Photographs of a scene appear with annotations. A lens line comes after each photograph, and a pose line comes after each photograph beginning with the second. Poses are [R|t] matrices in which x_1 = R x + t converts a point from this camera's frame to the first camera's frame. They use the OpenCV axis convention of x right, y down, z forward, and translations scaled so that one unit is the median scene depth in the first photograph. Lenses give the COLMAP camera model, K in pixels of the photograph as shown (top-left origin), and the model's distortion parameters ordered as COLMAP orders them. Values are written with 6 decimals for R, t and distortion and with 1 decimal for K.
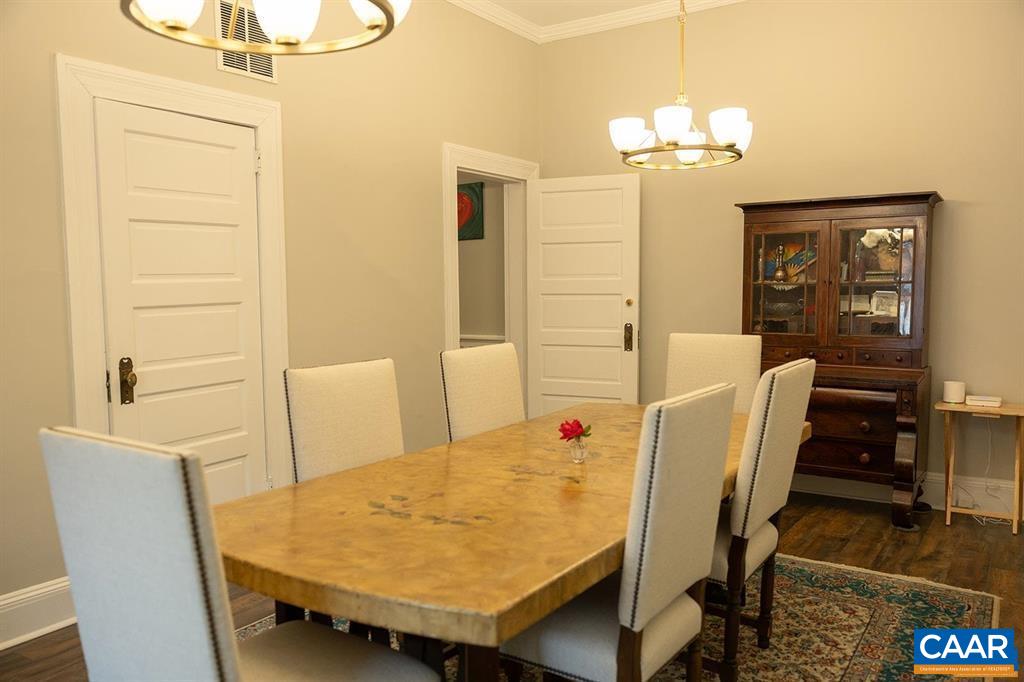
lens RADIAL K [[767.3, 0, 512.0], [0, 767.3, 341.0], [0, 0, 1]] dist [0.003681, 0.002271]
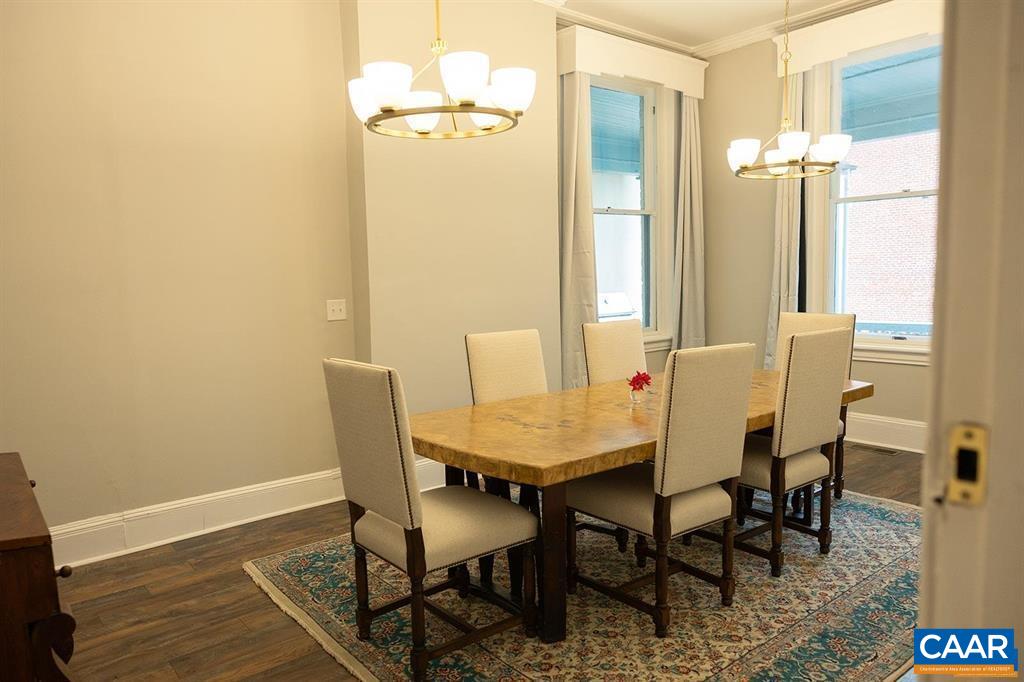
lens RADIAL K [[710.0, 0, 512.0], [0, 710.0, 341.0], [0, 0, 1]] dist [0.004177, 0.004107]
pose [[-0.954522, 0.001400, 0.298139, -0.060653], [0.055591, 0.983288, 0.173363, -0.139759], [-0.292913, 0.182053, -0.938647, 1.622365]]
